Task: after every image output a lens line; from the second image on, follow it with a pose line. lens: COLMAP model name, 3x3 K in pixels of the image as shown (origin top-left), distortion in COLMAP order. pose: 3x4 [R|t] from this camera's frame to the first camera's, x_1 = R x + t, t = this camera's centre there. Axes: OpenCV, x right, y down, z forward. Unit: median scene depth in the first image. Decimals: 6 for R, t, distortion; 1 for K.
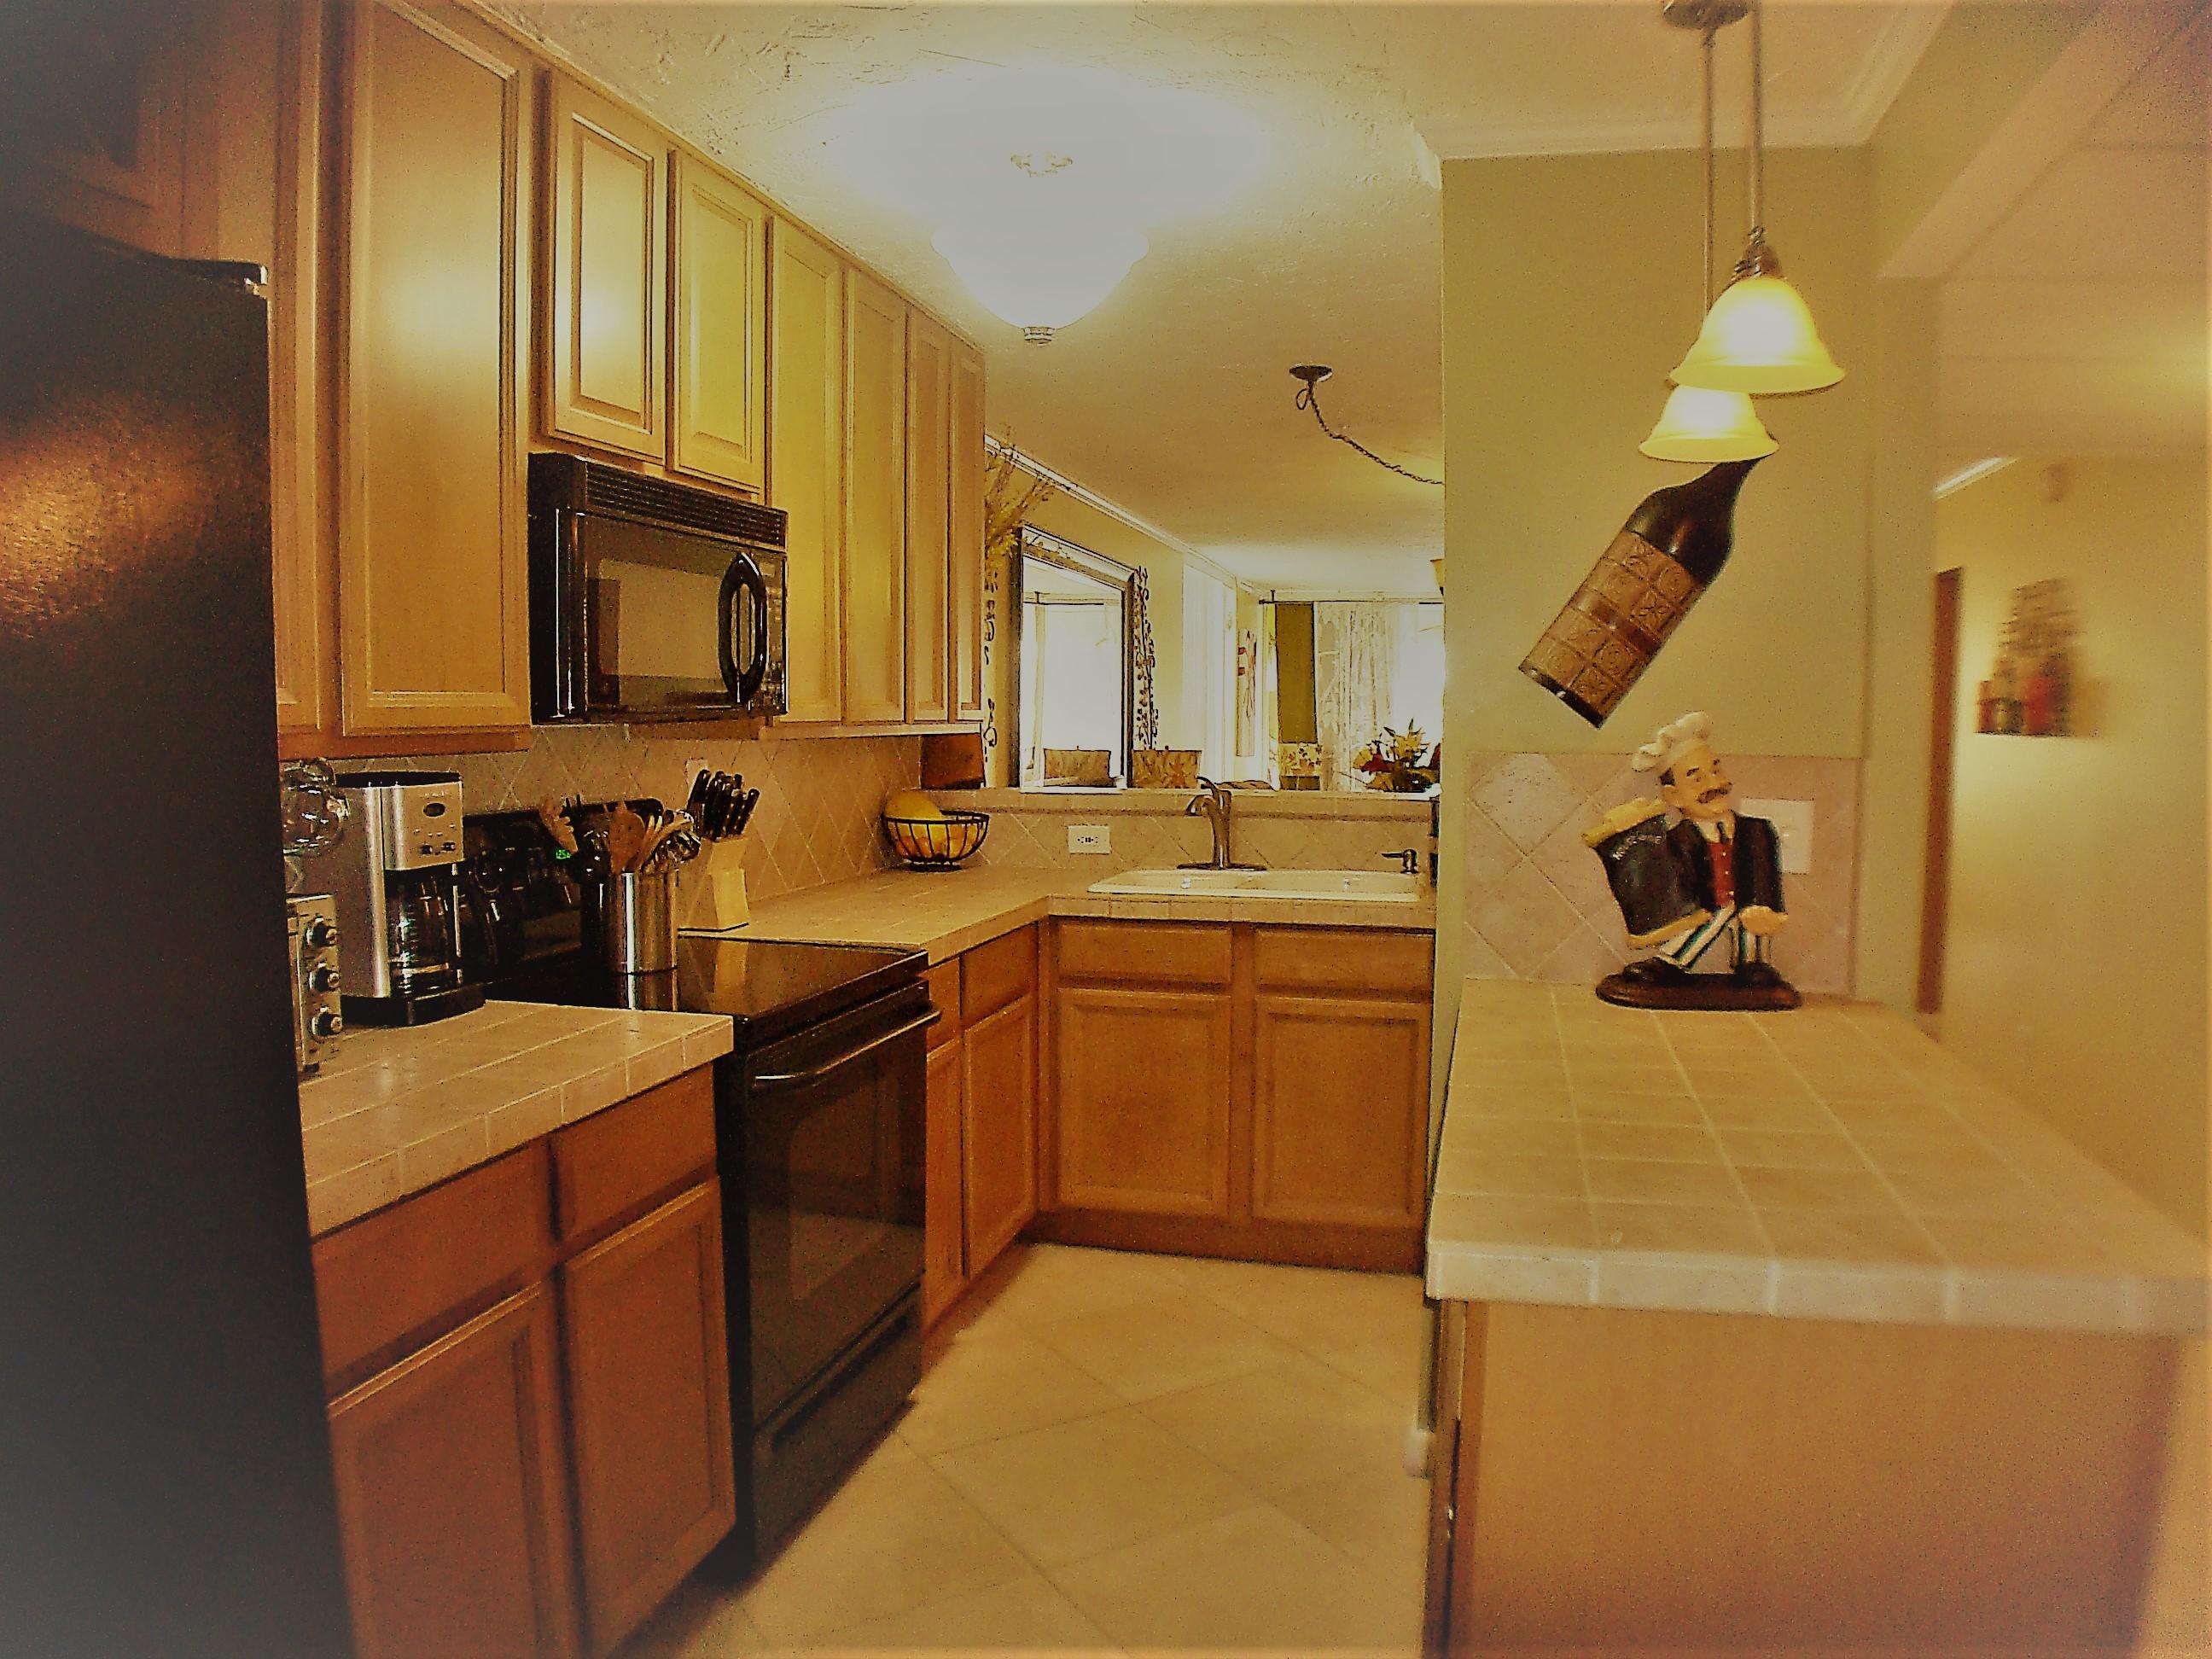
lens RADIAL K [[1546.3, 0, 1104.6], [0, 1546.3, 874.5], [0, 0, 1]] dist [-0.170096, 0.060008]
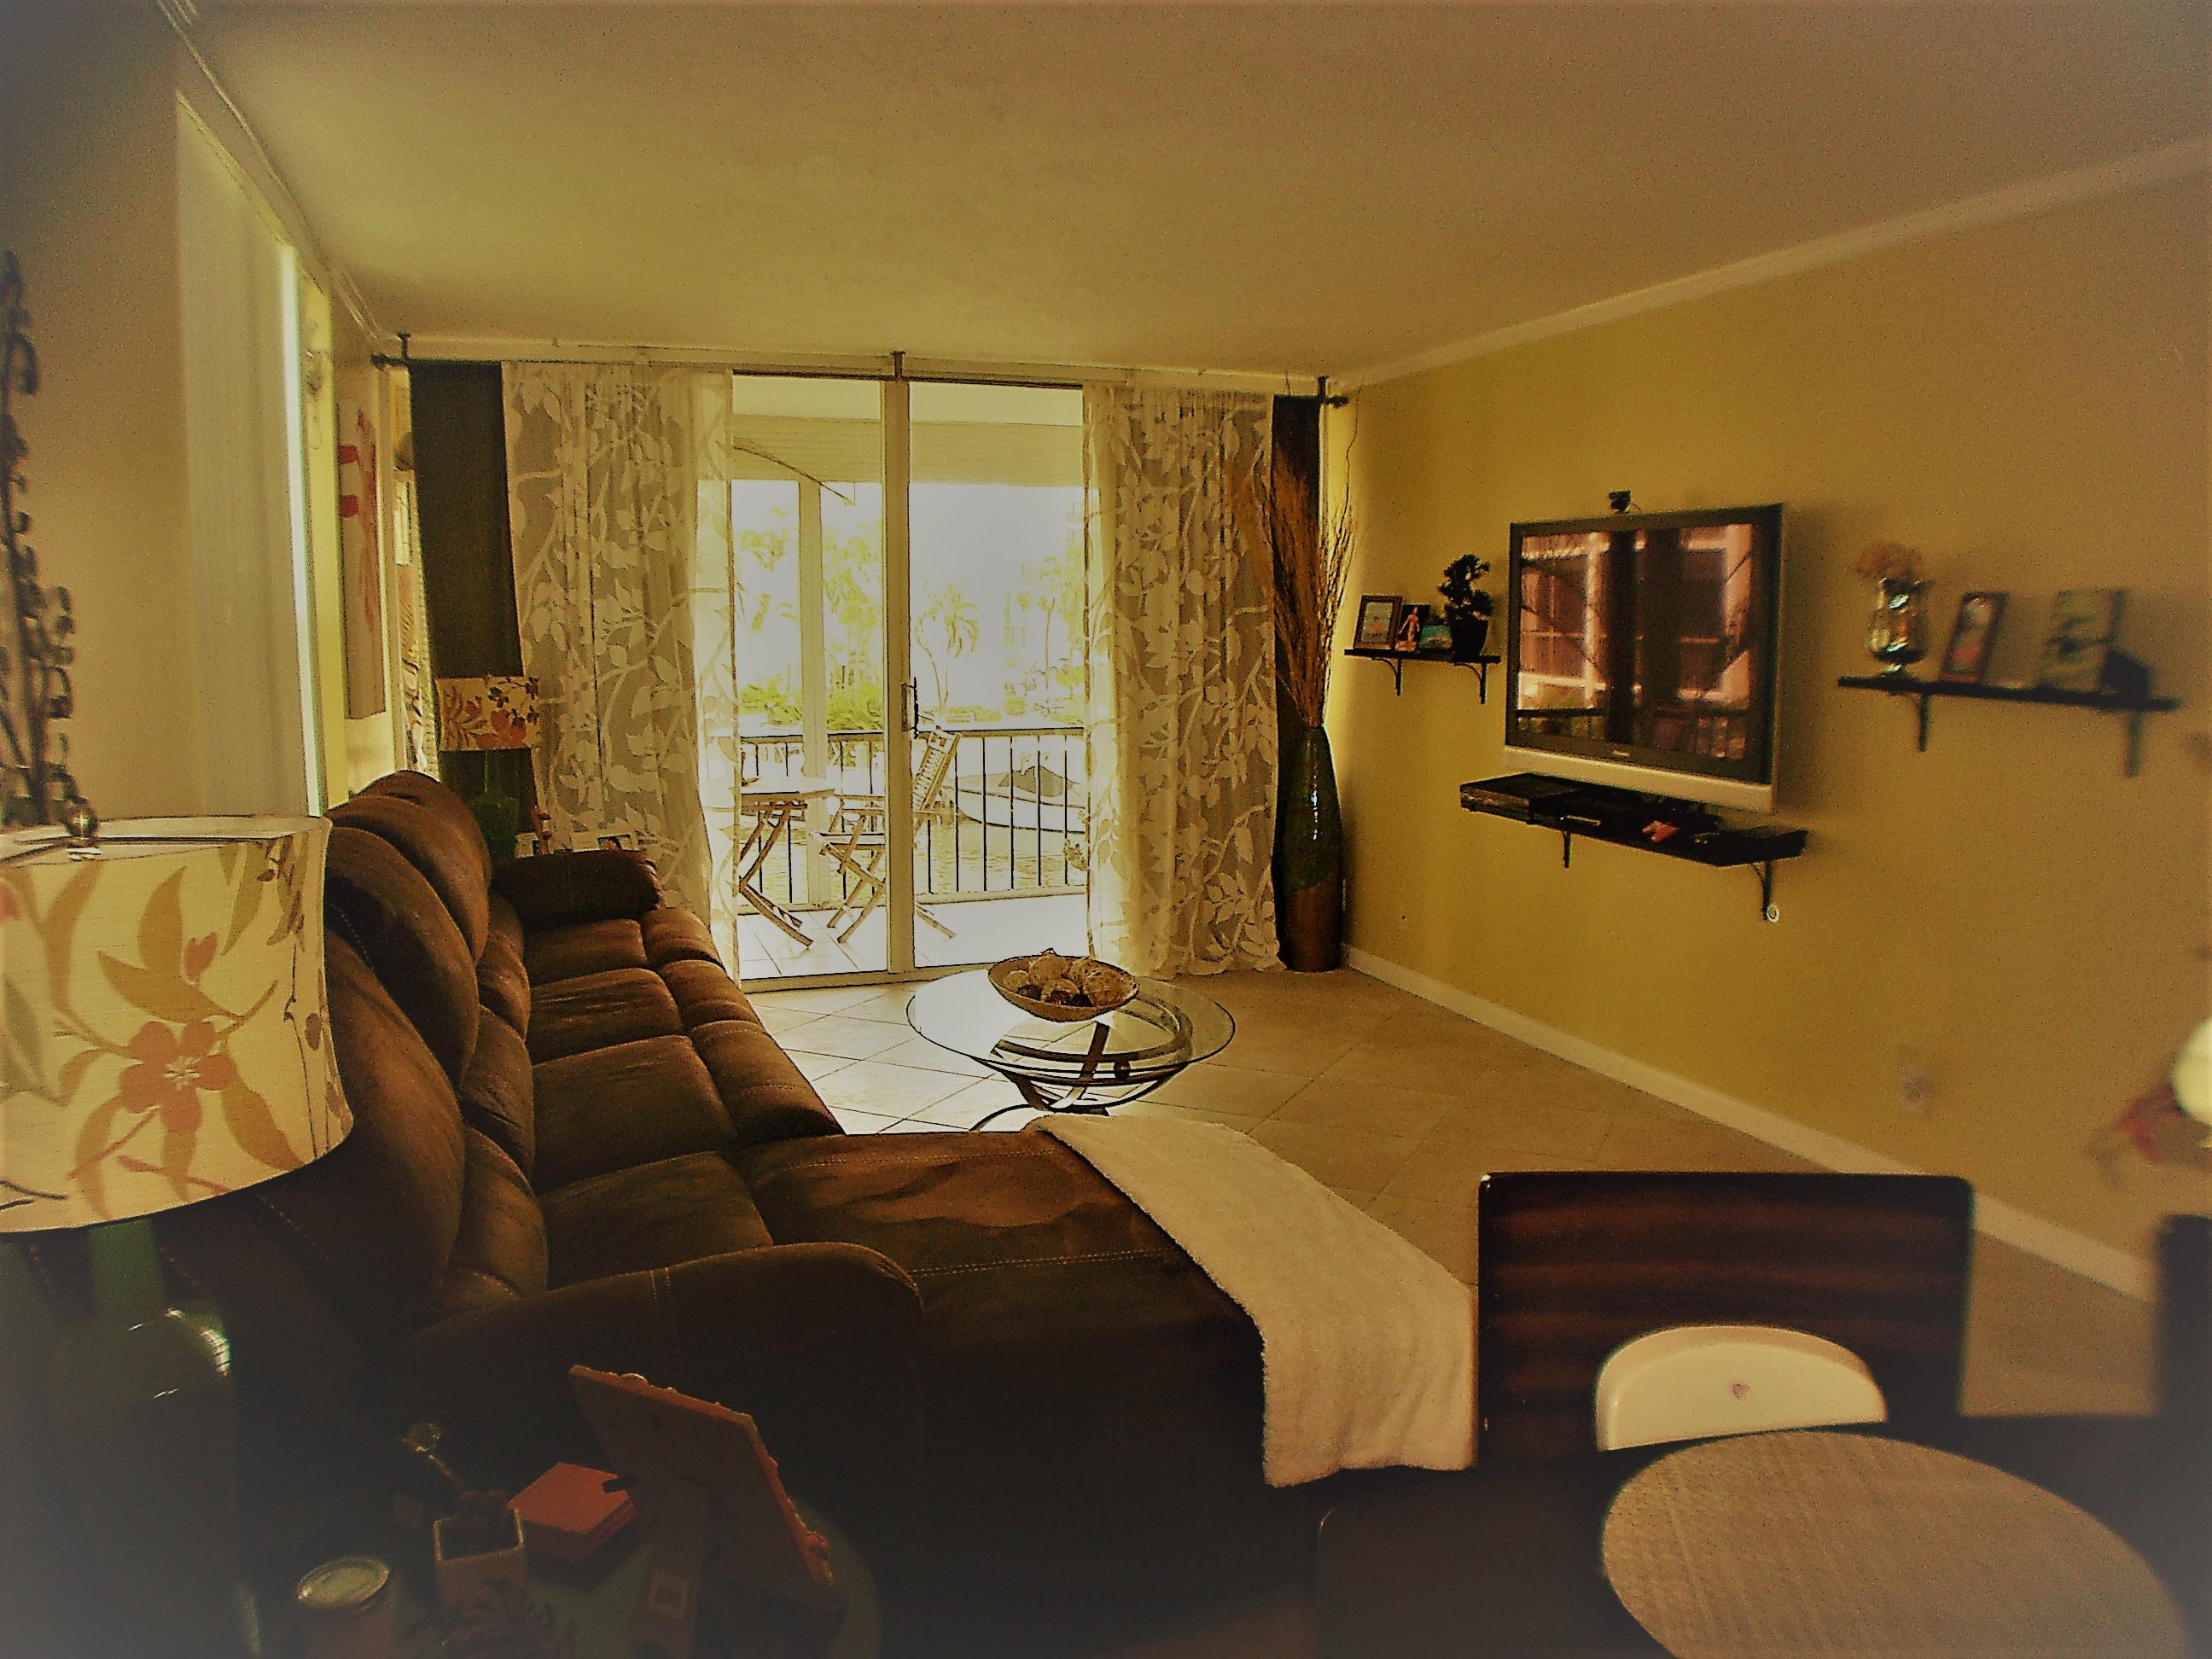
lens RADIAL K [[1546.3, 0, 1104.6], [0, 1546.3, 874.5], [0, 0, 1]] dist [-0.170096, 0.060008]
pose [[0.830248, -0.094455, 0.549333, 0.030402], [0.057377, 0.994785, 0.084330, -0.054276], [-0.554433, -0.038496, 0.831337, 0.535146]]
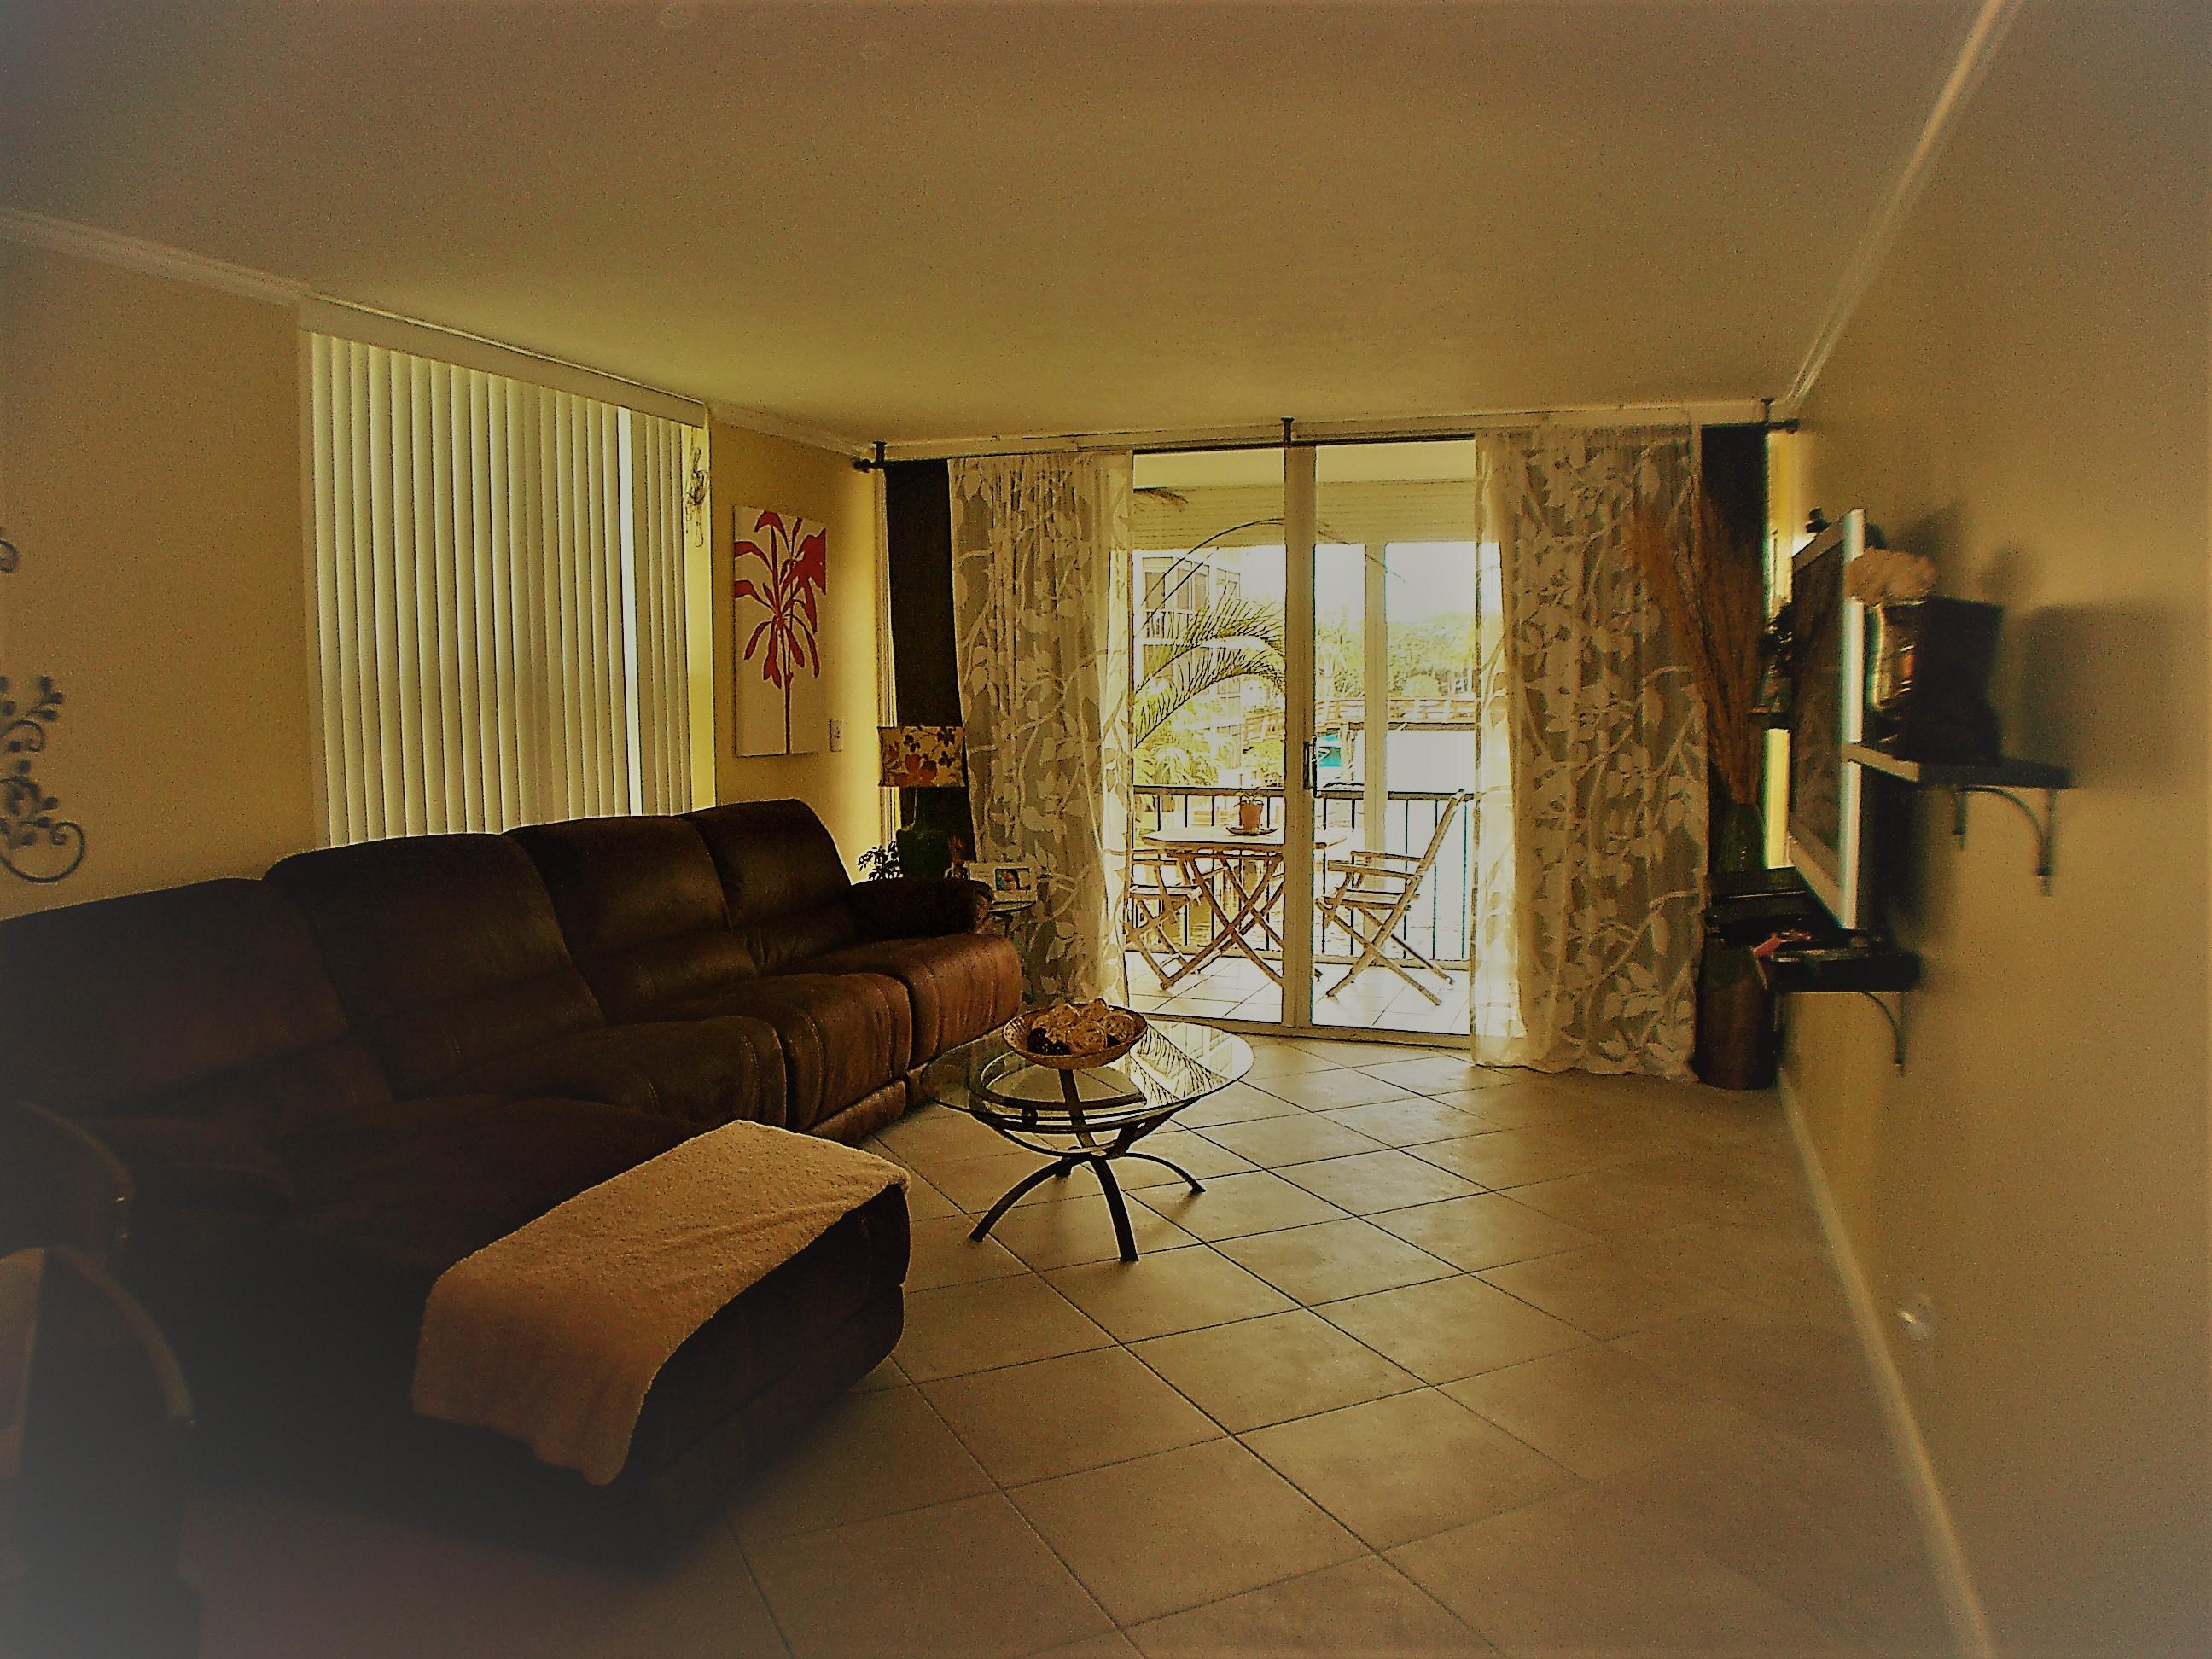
lens RADIAL K [[1546.3, 0, 1104.6], [0, 1546.3, 874.5], [0, 0, 1]] dist [-0.170096, 0.060008]
pose [[0.995368, 0.000002, -0.096134, 0.242185], [0.002674, 0.999613, 0.027703, -0.048177], [0.096097, -0.027832, 0.994983, 0.475578]]
